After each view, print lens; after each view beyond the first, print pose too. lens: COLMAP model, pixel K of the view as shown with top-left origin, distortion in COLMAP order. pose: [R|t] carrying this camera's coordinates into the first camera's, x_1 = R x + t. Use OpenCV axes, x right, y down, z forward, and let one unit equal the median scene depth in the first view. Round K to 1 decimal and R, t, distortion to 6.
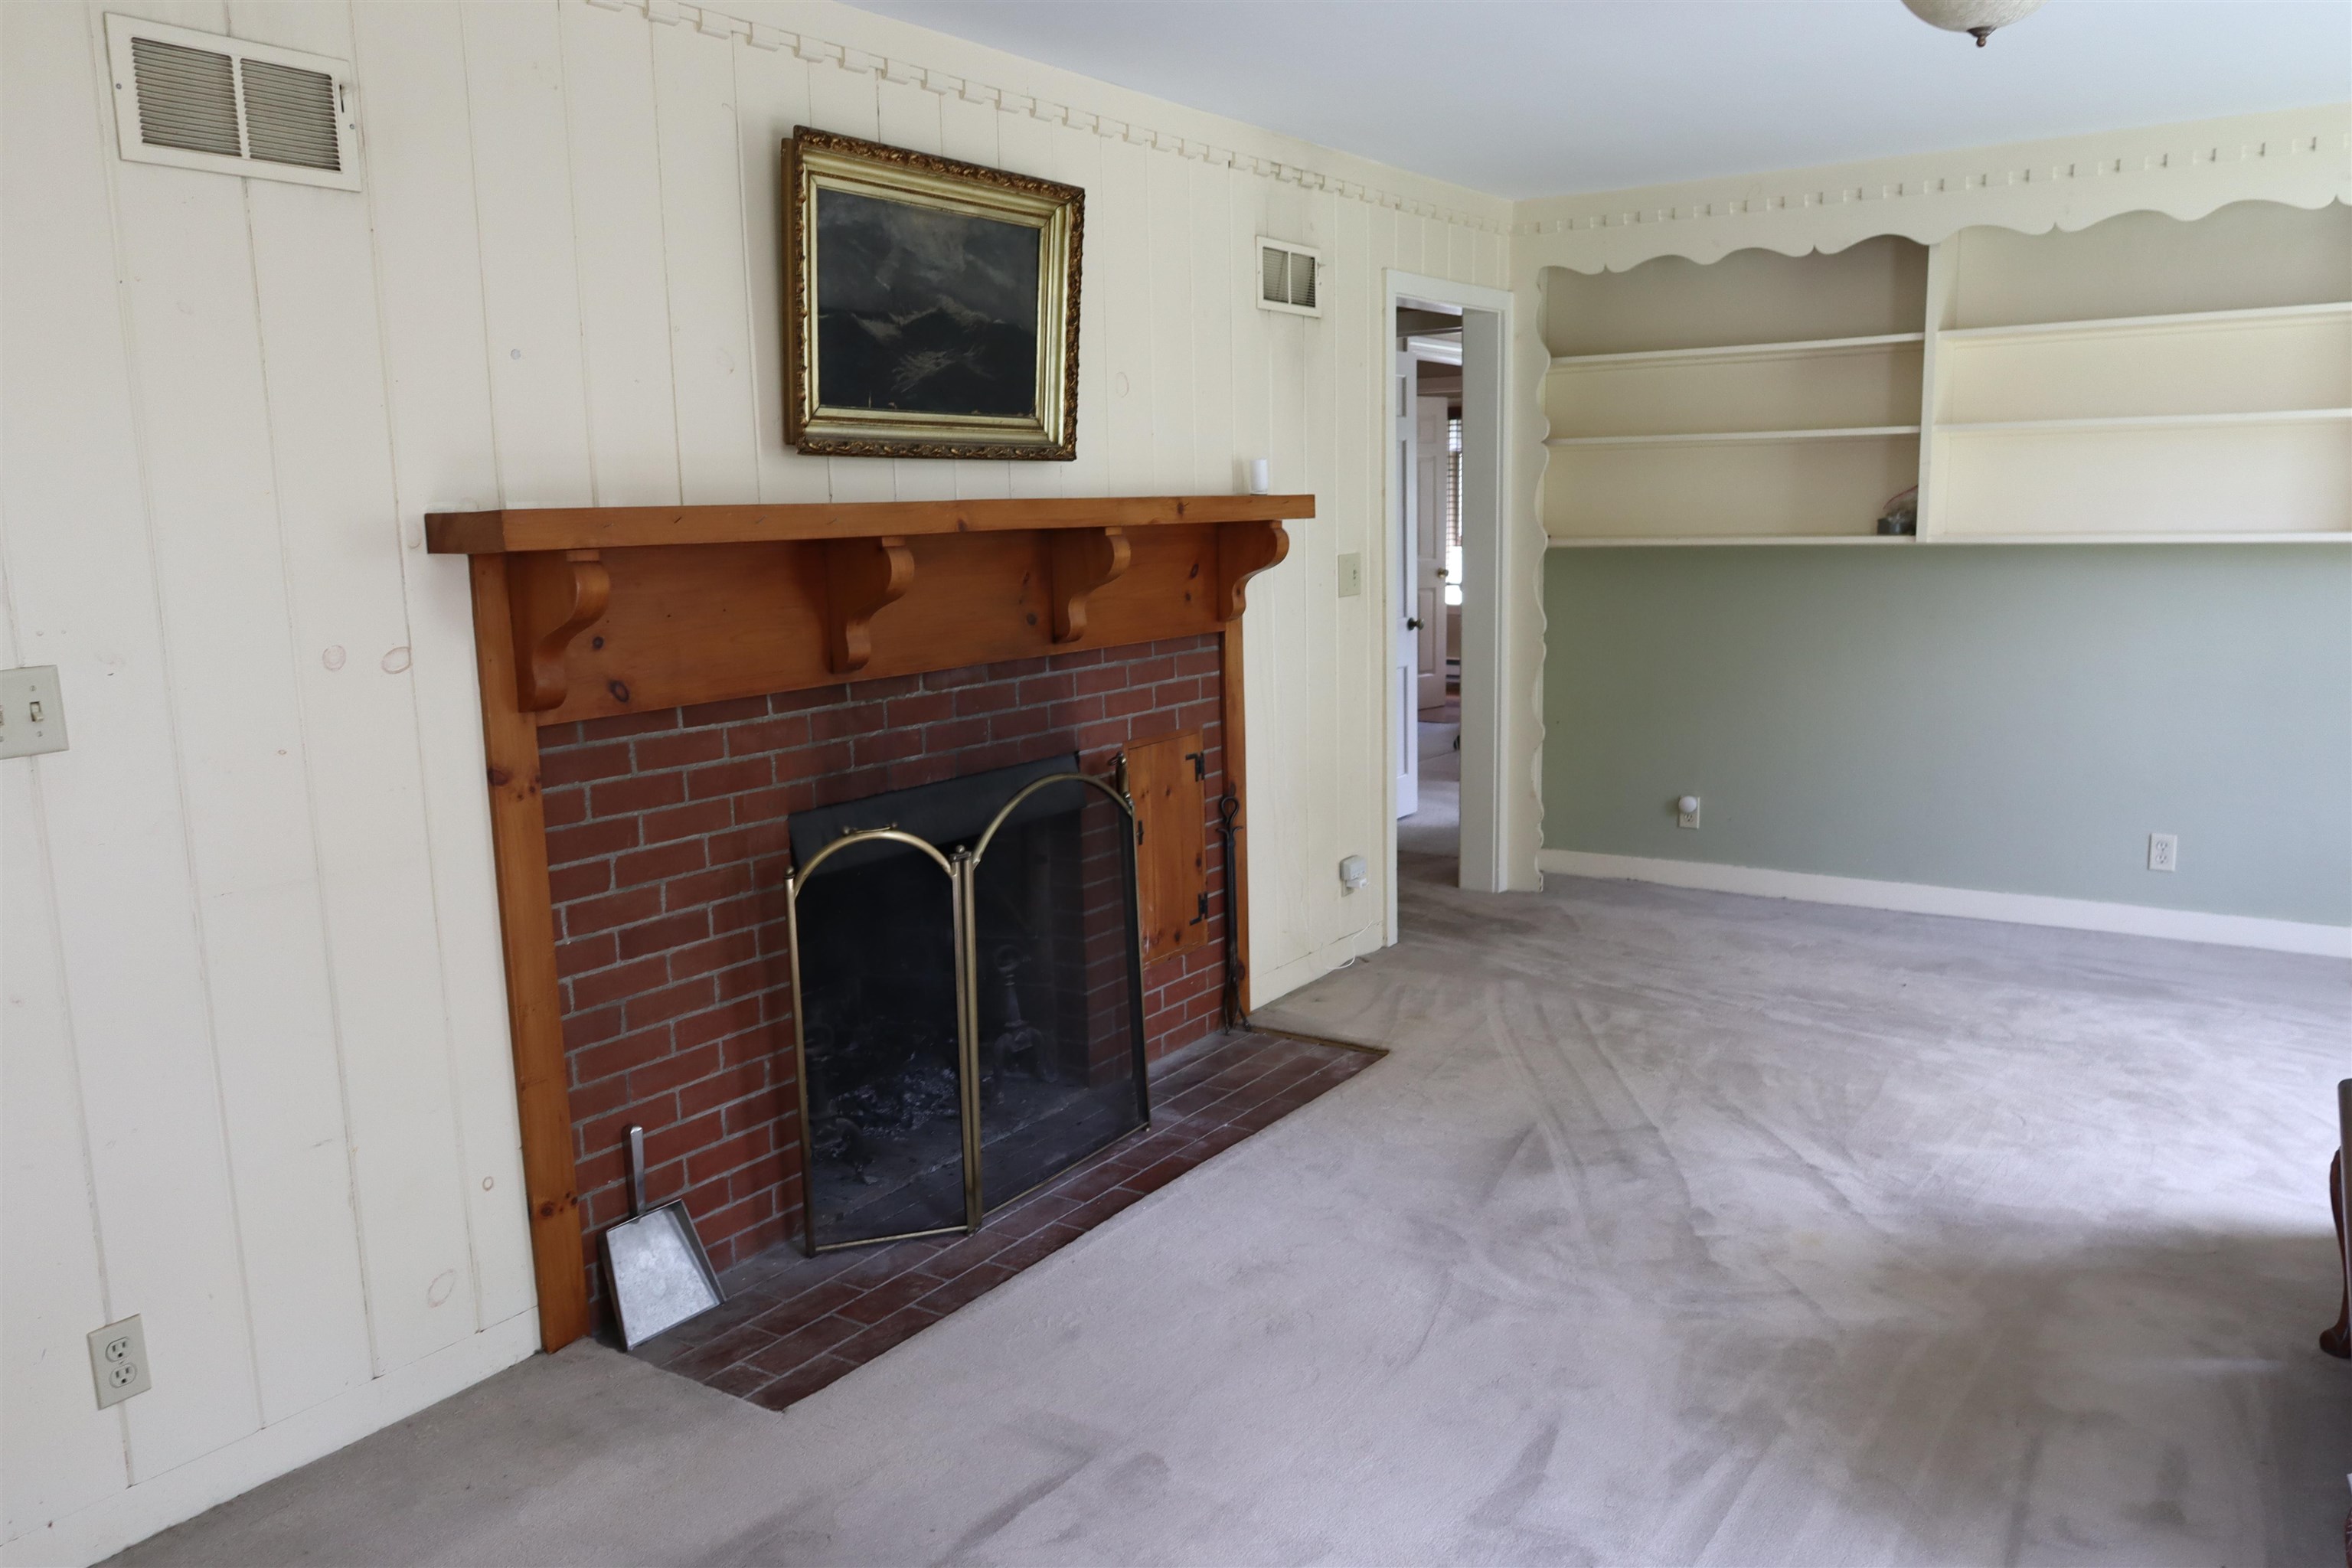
lens RADIAL K [[1755.3, 0, 1176.0], [0, 1755.3, 784.0], [0, 0, 1]] dist [0.000184, -0.002119]
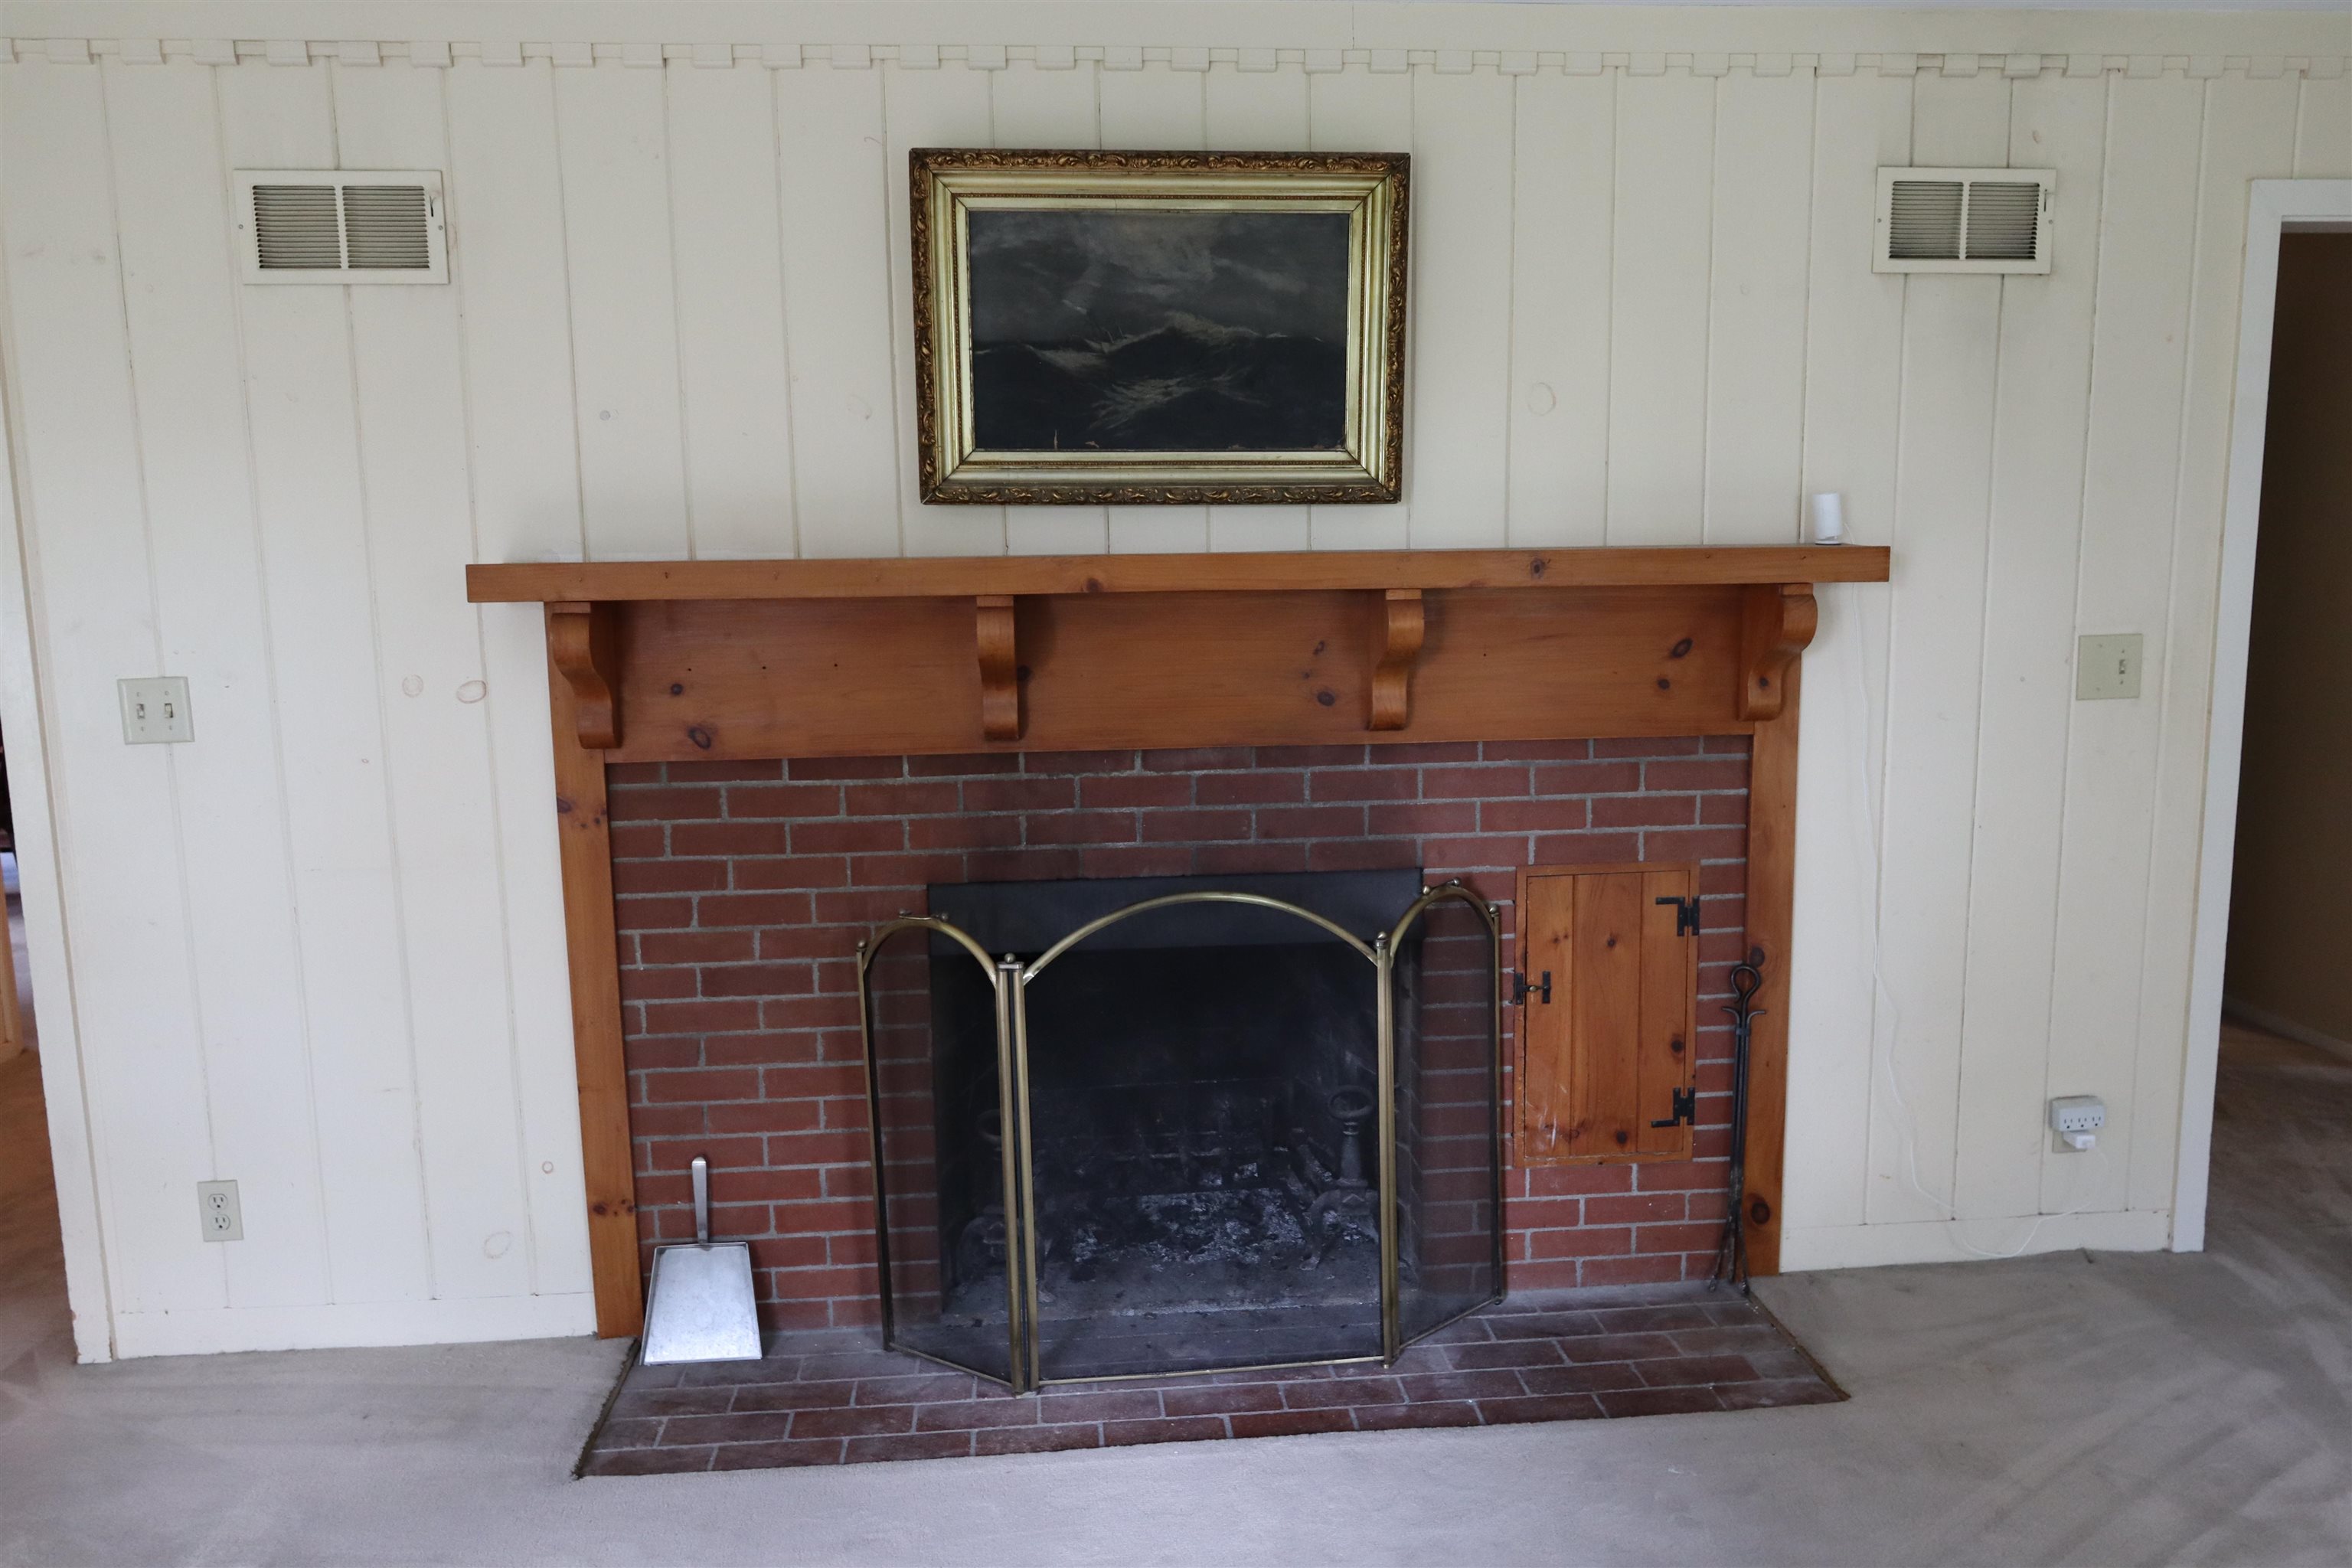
lens RADIAL K [[1755.3, 0, 1176.0], [0, 1755.3, 784.0], [0, 0, 1]] dist [0.000184, -0.002119]
pose [[0.632103, 0.126238, -0.764533, 0.552991], [-0.125855, 0.990265, 0.059456, -0.104302], [0.764596, 0.058638, 0.641837, 0.475016]]
